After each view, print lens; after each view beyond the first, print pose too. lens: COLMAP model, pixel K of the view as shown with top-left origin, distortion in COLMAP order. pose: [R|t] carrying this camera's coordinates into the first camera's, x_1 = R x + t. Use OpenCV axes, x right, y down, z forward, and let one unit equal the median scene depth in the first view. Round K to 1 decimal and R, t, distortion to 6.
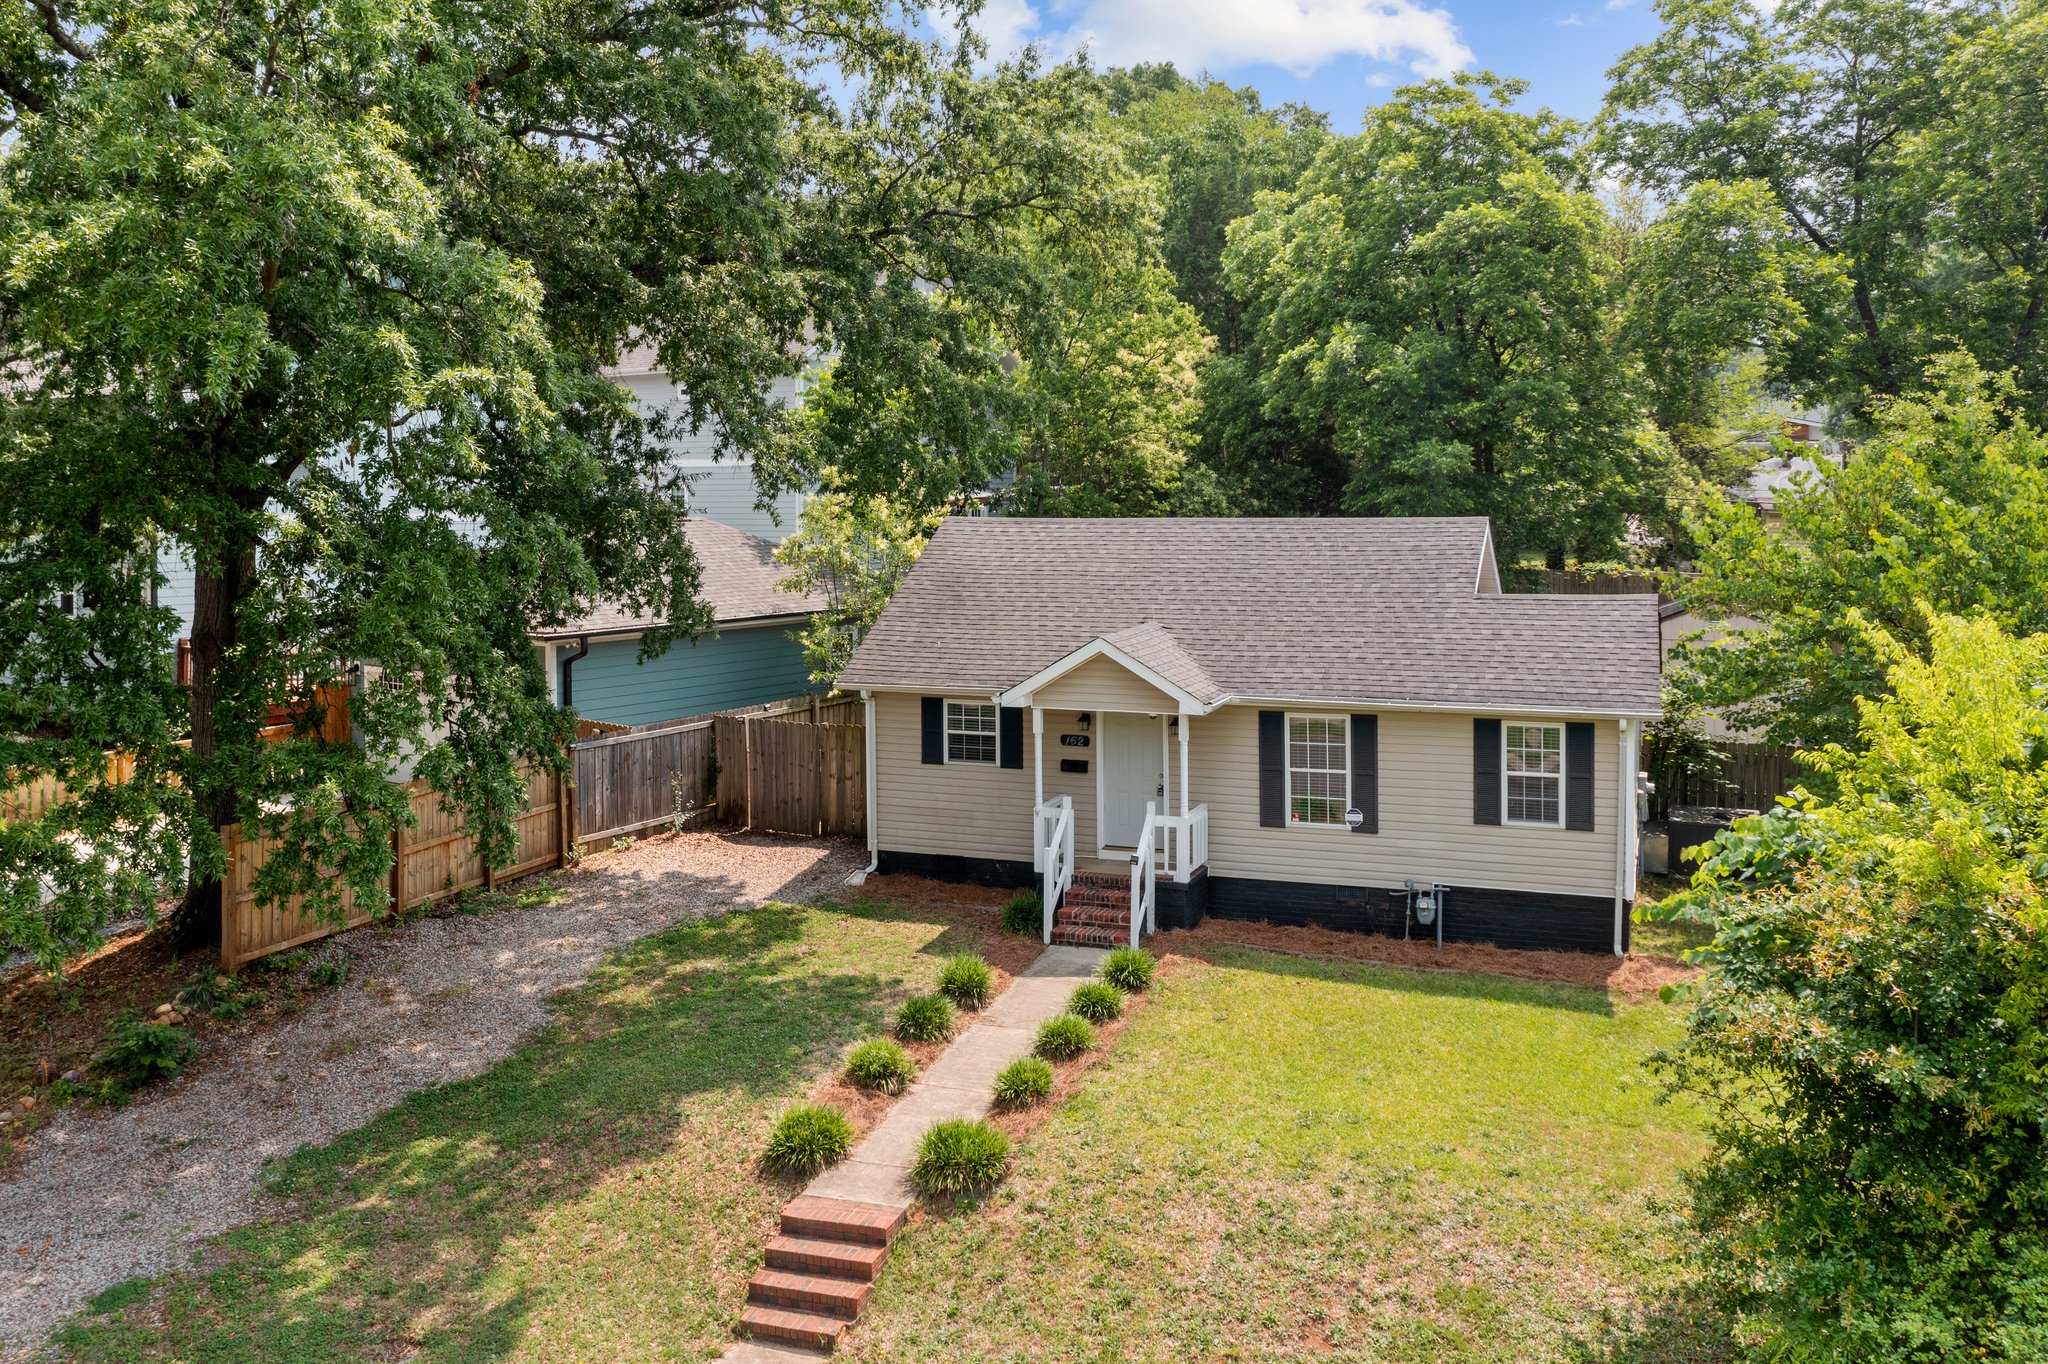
lens RADIAL K [[1620.4, 0, 1036.6], [0, 1620.4, 669.9], [0, 0, 1]] dist [-0.019945, 0.016695]
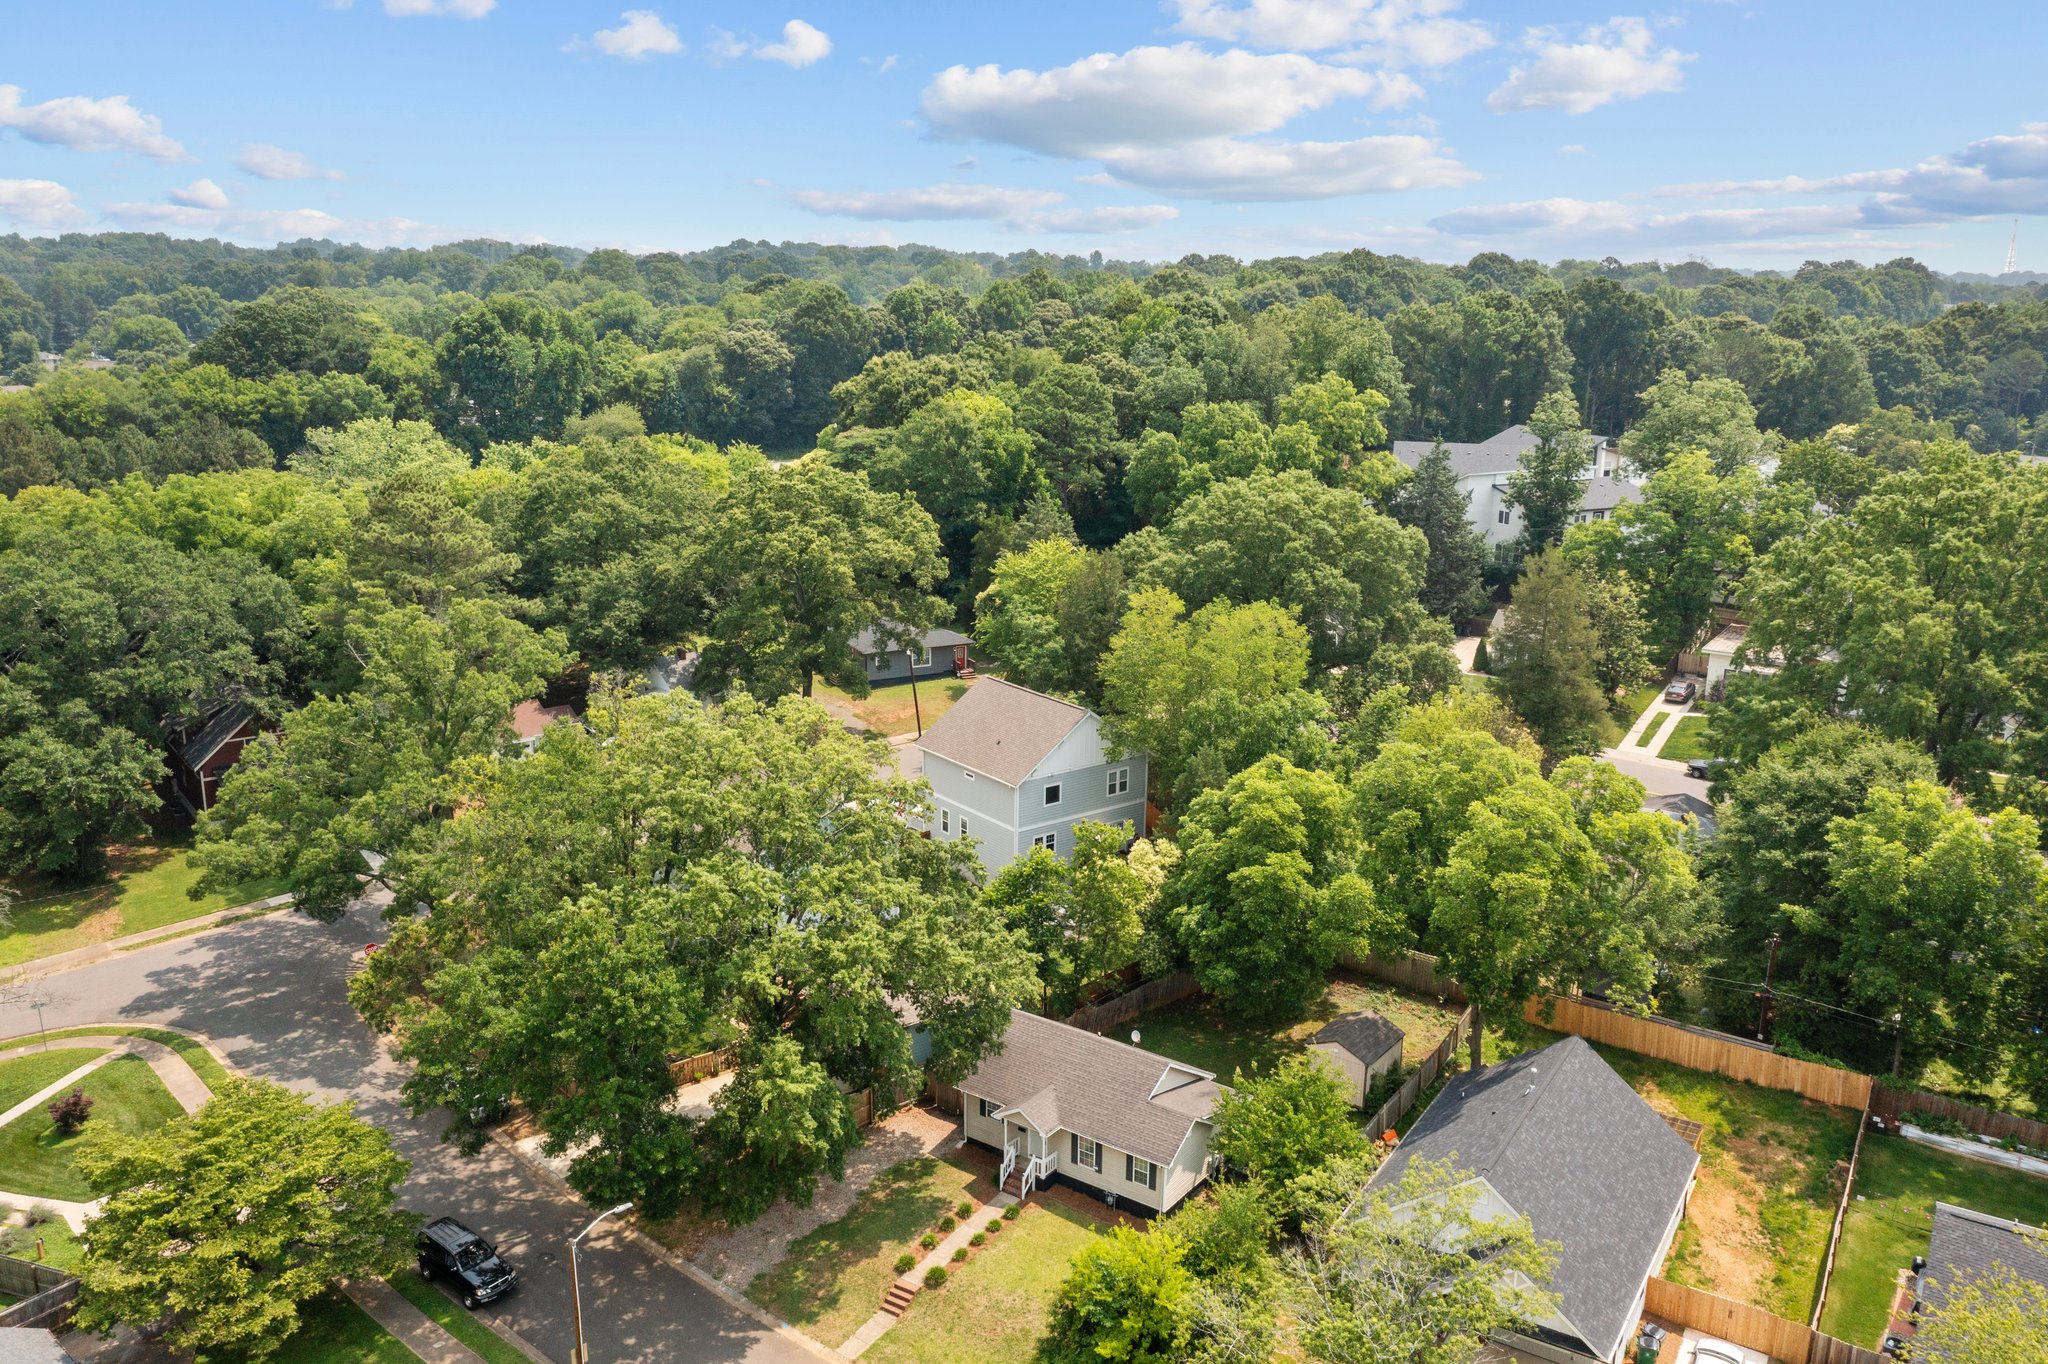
lens RADIAL K [[1620.4, 0, 1022.2], [0, 1620.4, 673.0], [0, 0, 1]] dist [-0.019945, 0.016695]
pose [[0.961951, 0.083732, -0.260075, 0.923003], [-0.047495, 0.988637, 0.142623, -1.524069], [0.269062, -0.124844, 0.954997, -2.282436]]
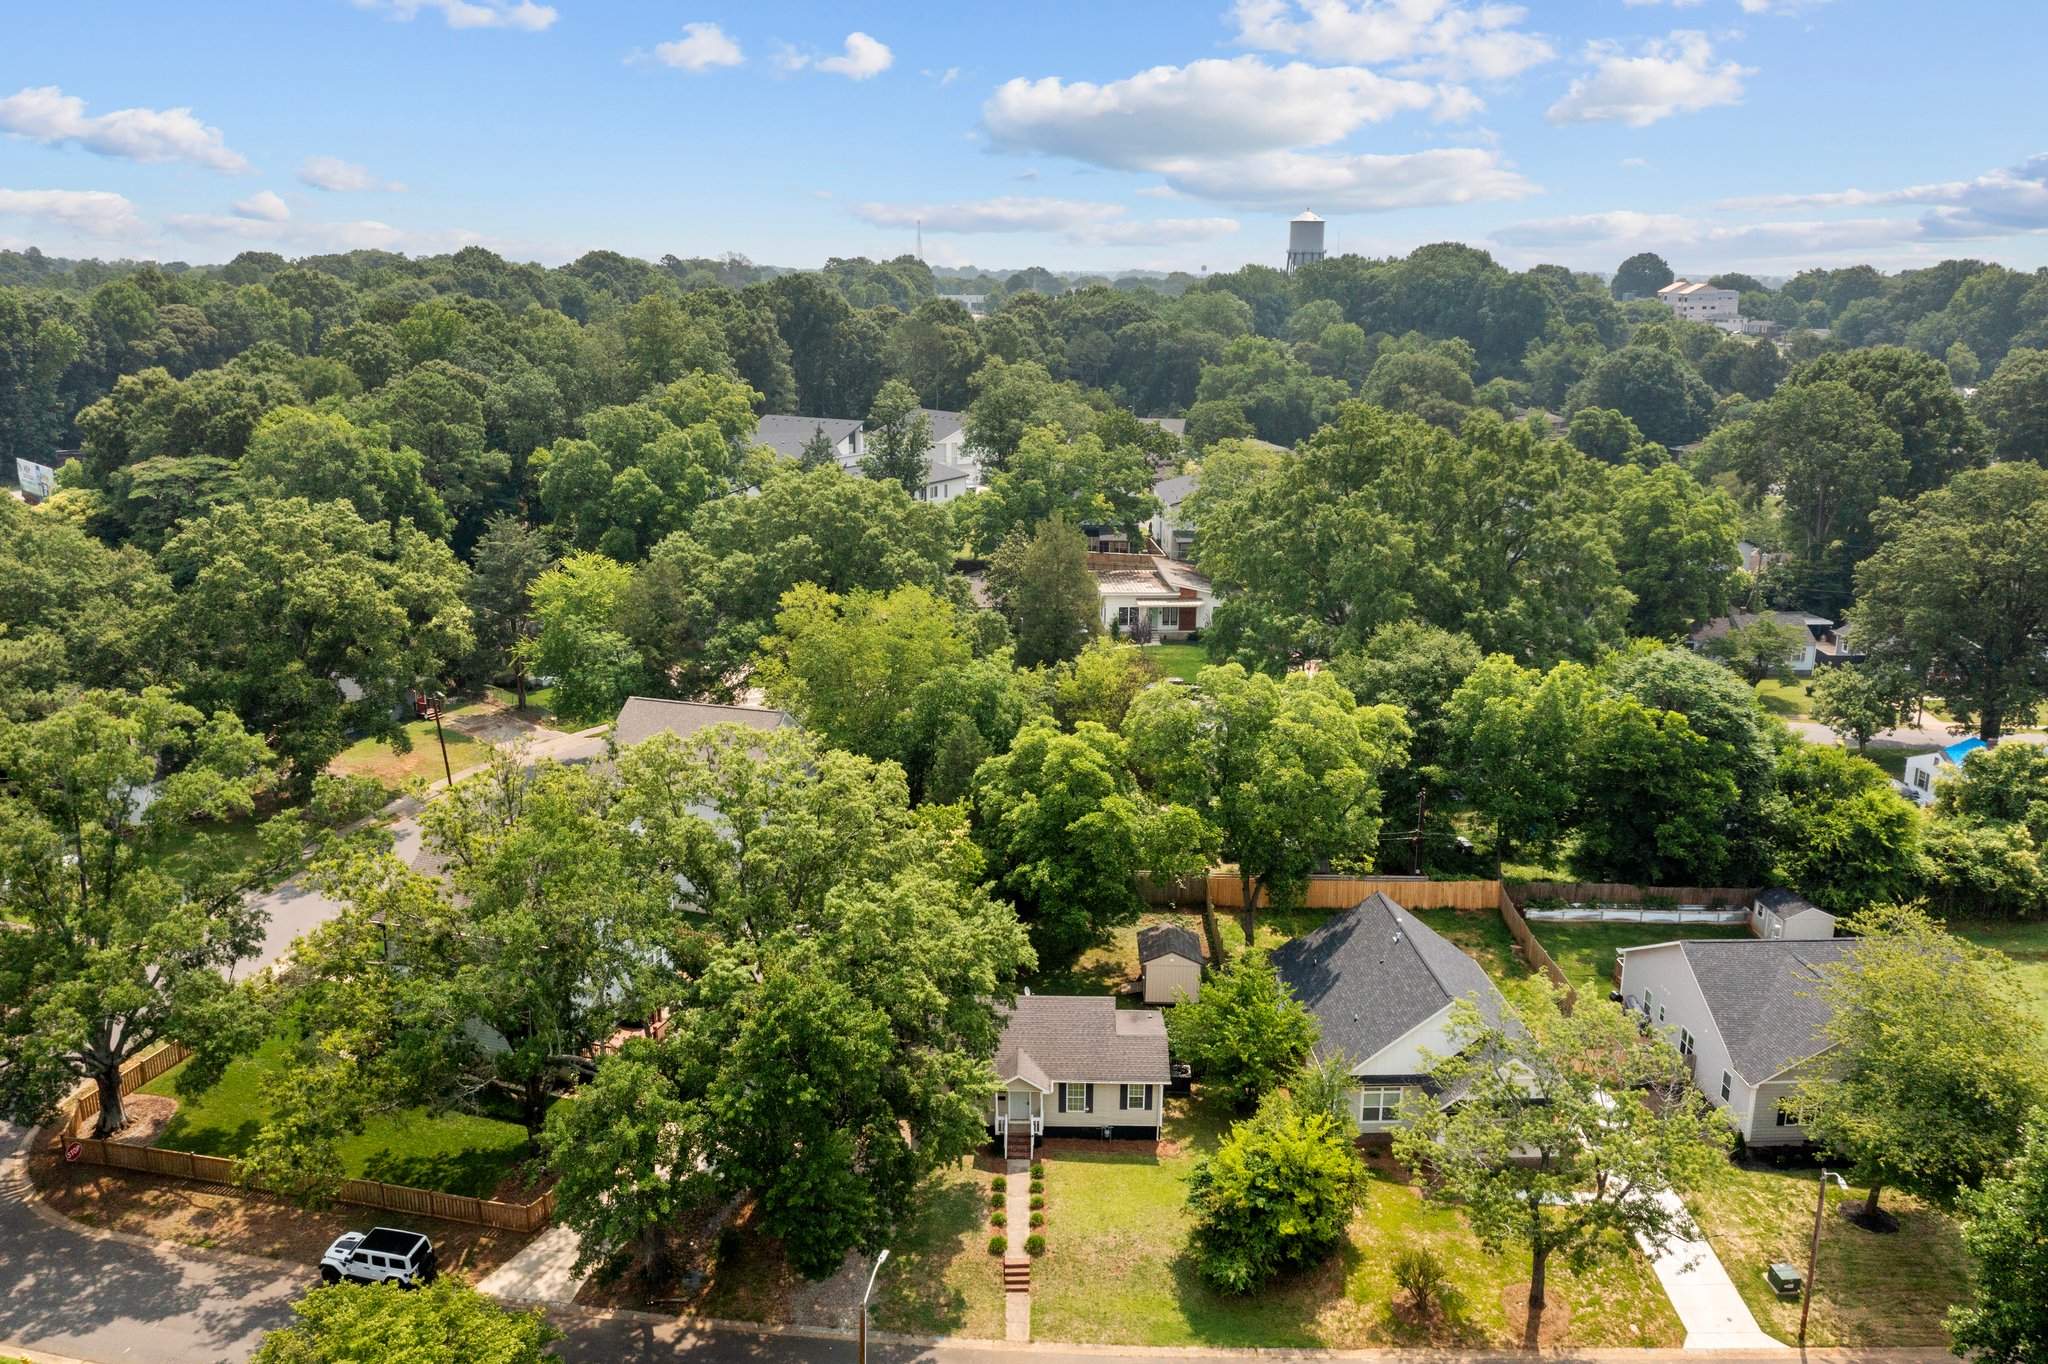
lens RADIAL K [[1620.4, 0, 1023.3], [0, 1620.4, 687.9], [0, 0, 1]] dist [-0.019945, 0.016695]
pose [[0.945259, -0.067415, 0.319282, -1.110609], [0.021769, 0.989275, 0.144431, -1.482061], [-0.325594, -0.129574, 0.936589, -2.372251]]
